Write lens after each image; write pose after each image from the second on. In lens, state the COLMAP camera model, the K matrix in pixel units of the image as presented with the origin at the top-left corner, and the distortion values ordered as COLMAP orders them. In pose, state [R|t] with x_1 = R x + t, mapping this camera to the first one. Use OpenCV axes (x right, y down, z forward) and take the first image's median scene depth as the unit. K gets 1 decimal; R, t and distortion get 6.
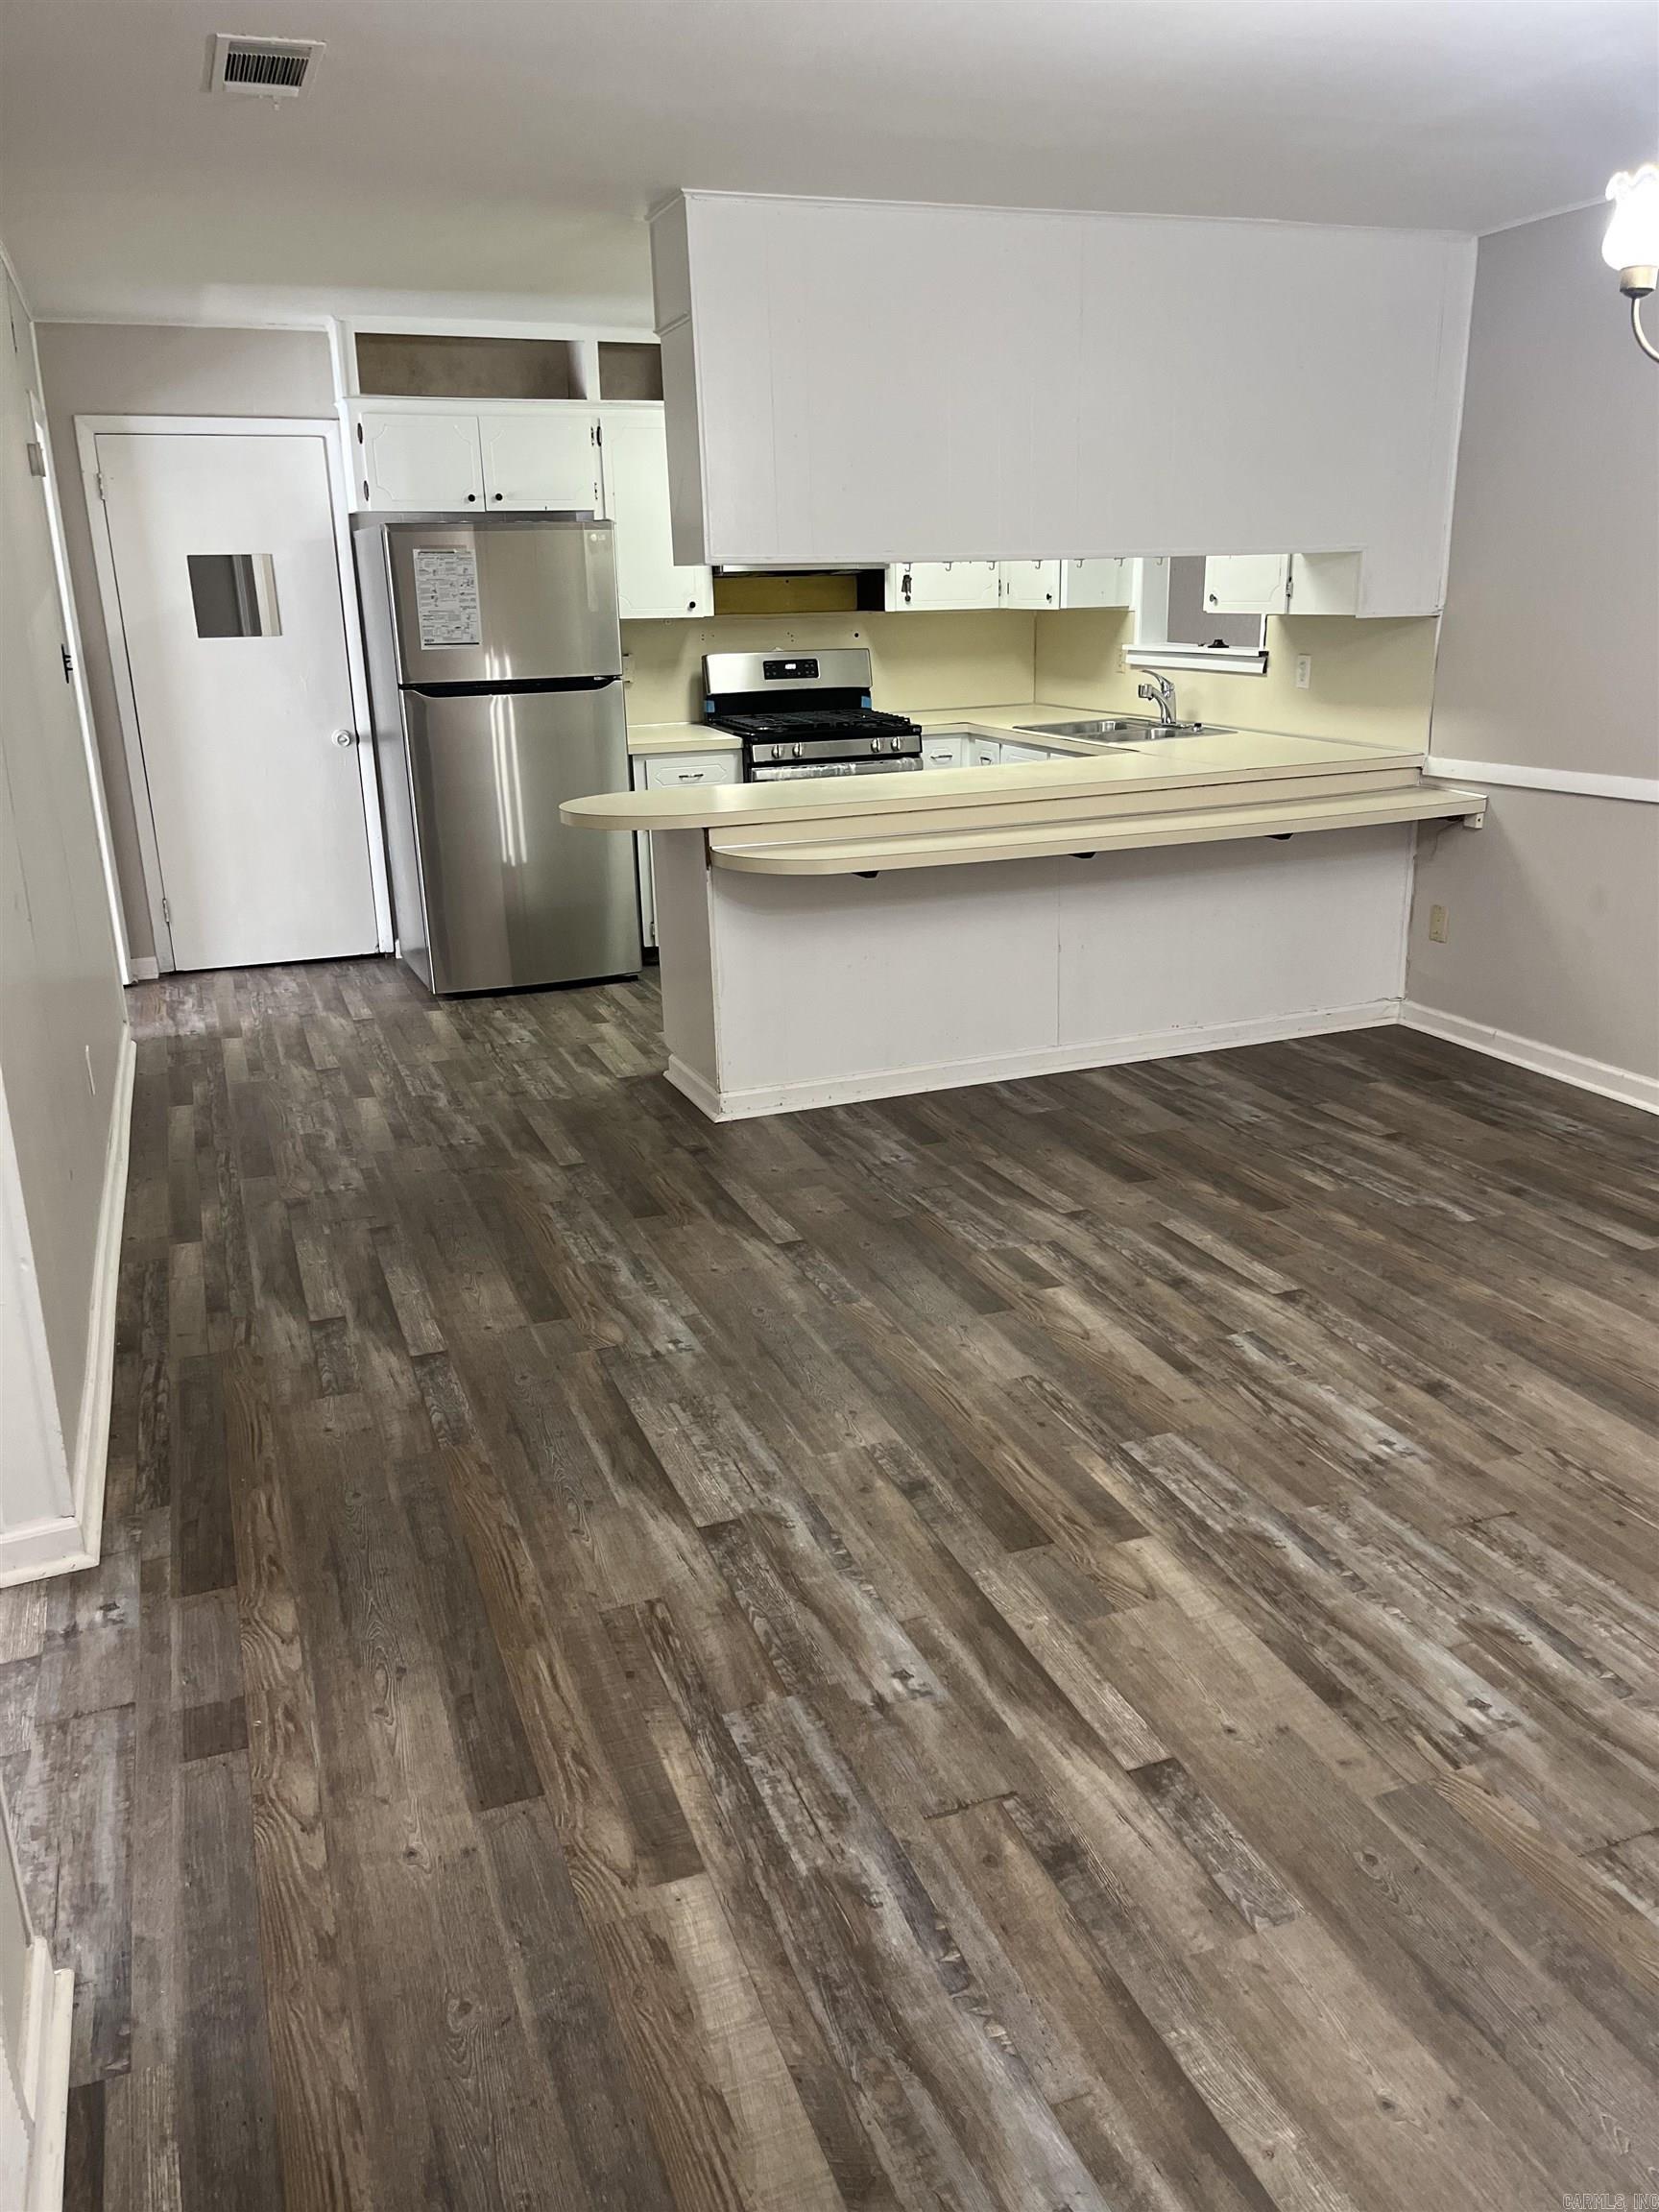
lens RADIAL K [[1678.1, 0, 829.5], [0, 1678.1, 1106.0], [0, 0, 1]] dist [0.077483, -0.111408]
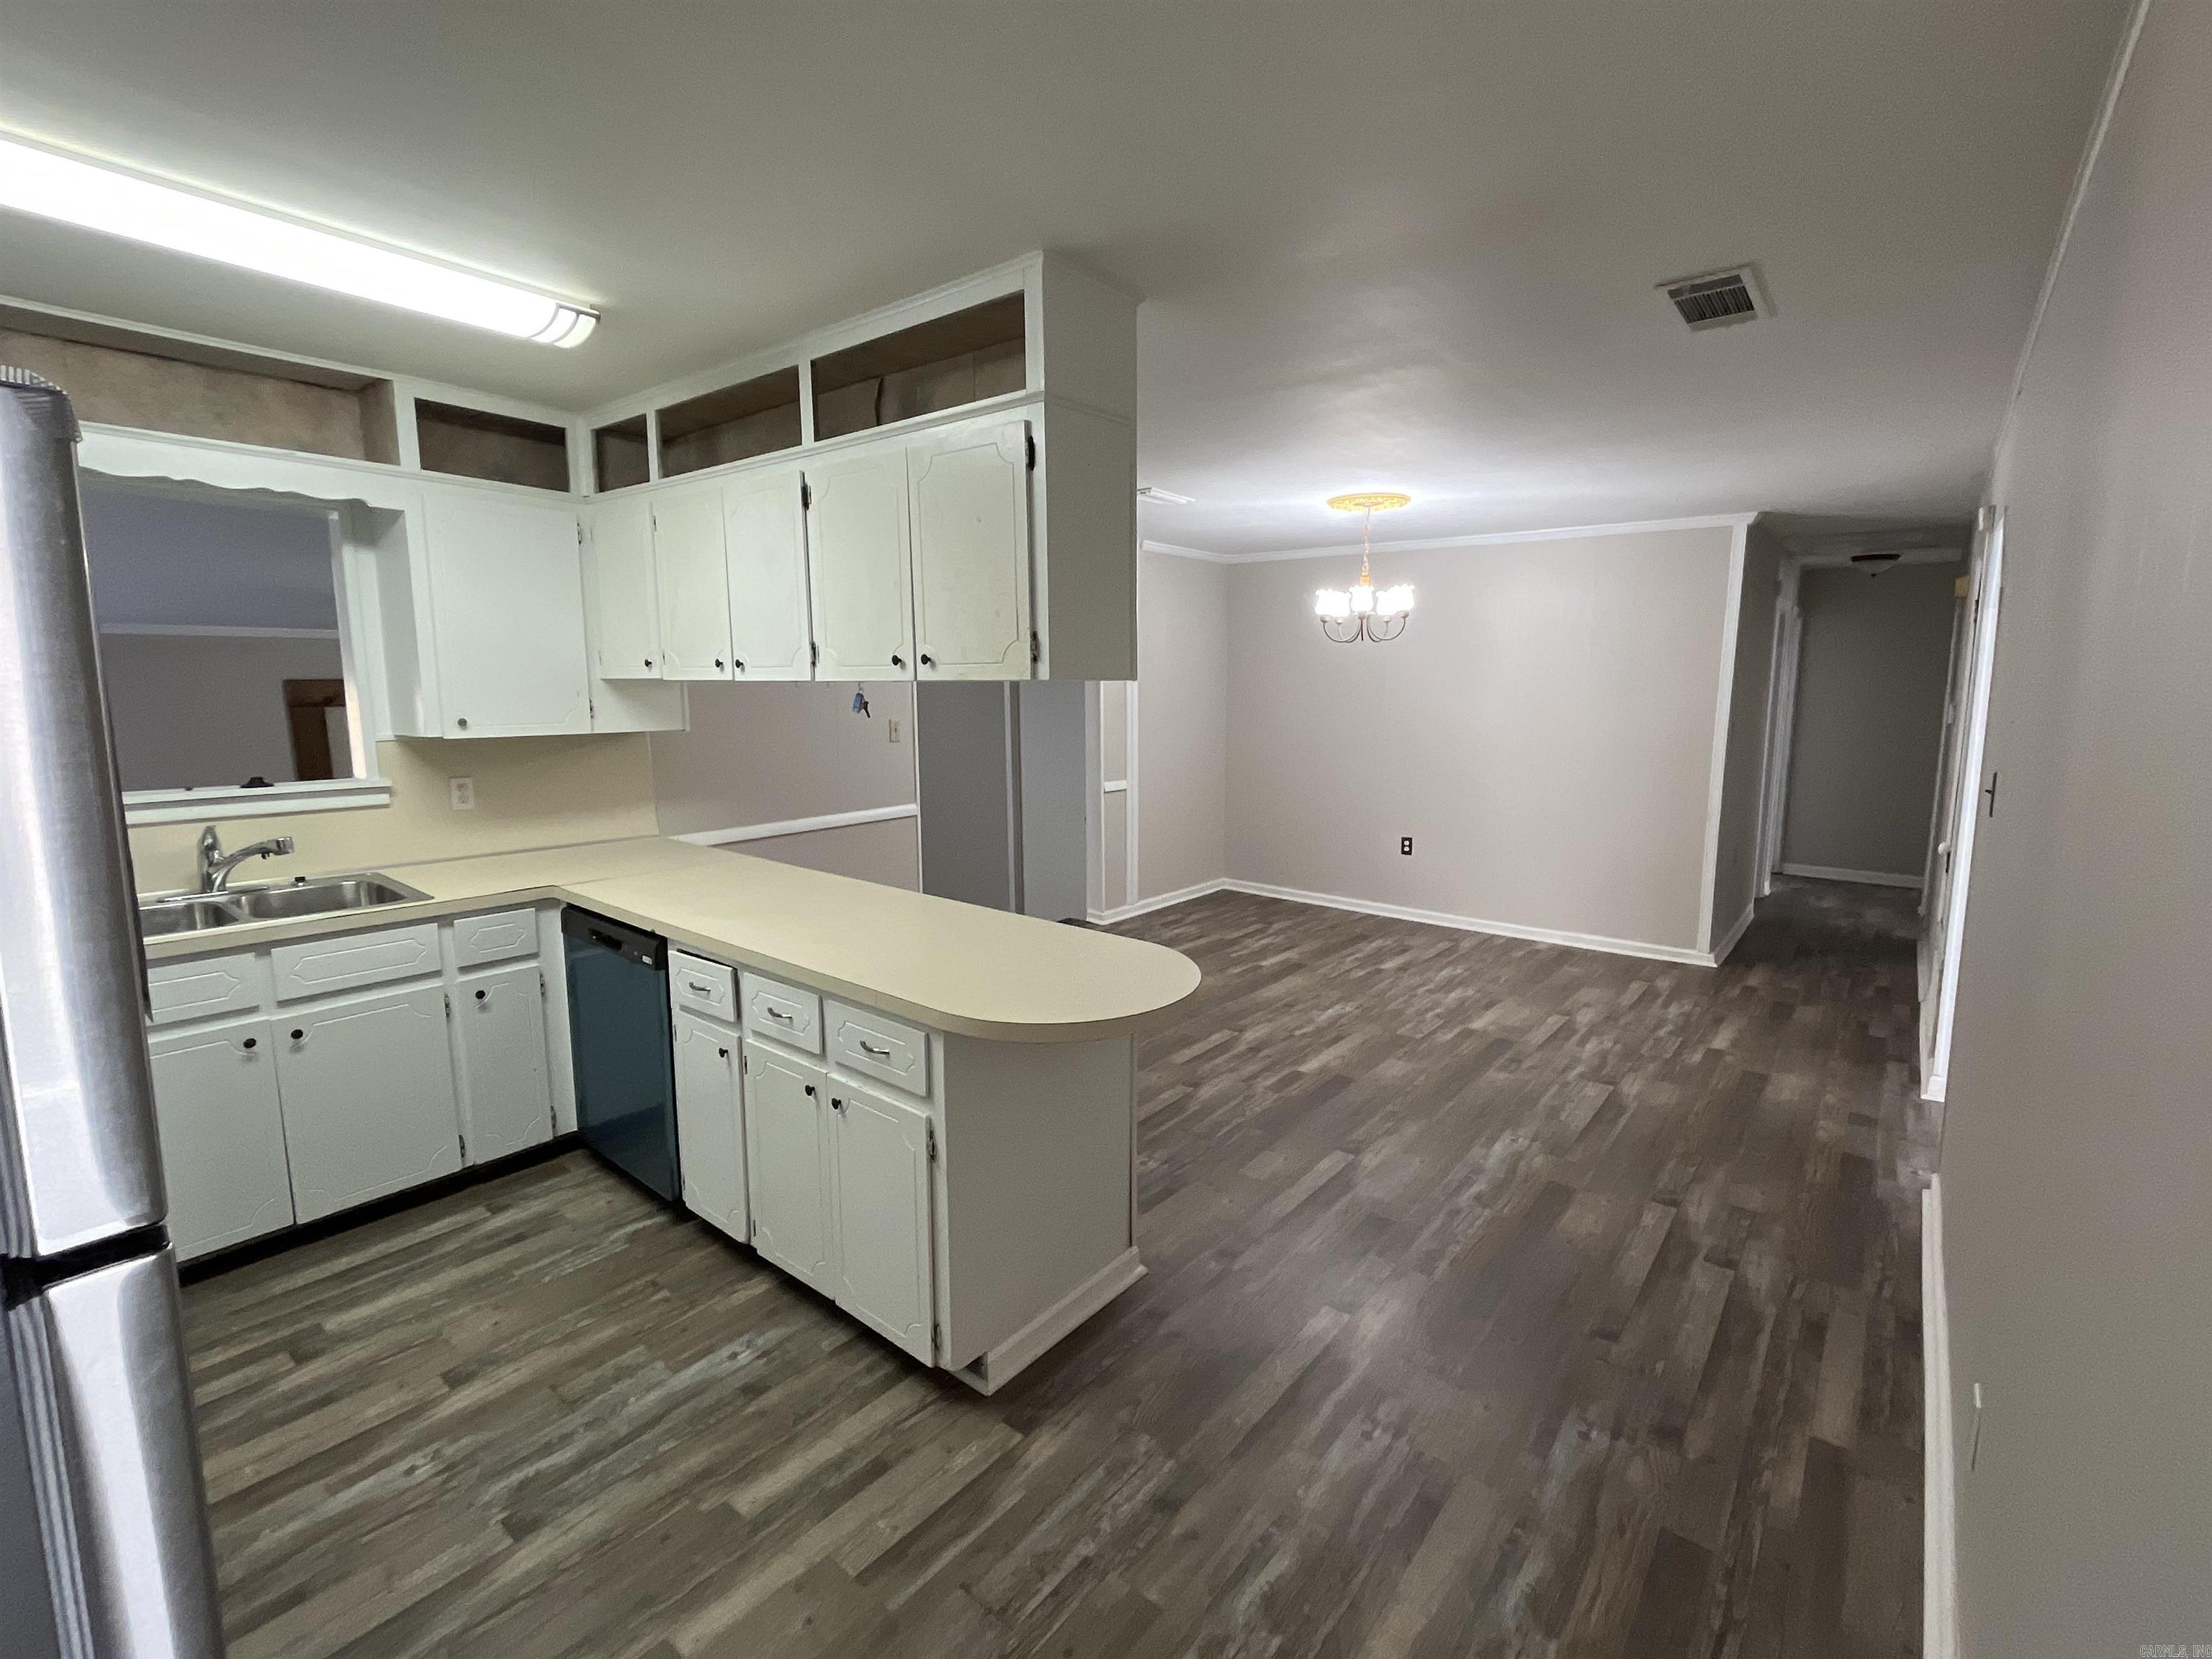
lens RADIAL K [[975.6, 0, 1106.0], [0, 975.6, 829.5], [0, 0, 1]] dist [0.002231, 0.000383]
pose [[-0.497145, -0.114491, 0.860080, -0.697277], [0.261384, 0.925446, 0.274278, -0.521920], [-0.827360, 0.361167, -0.430155, 1.666519]]
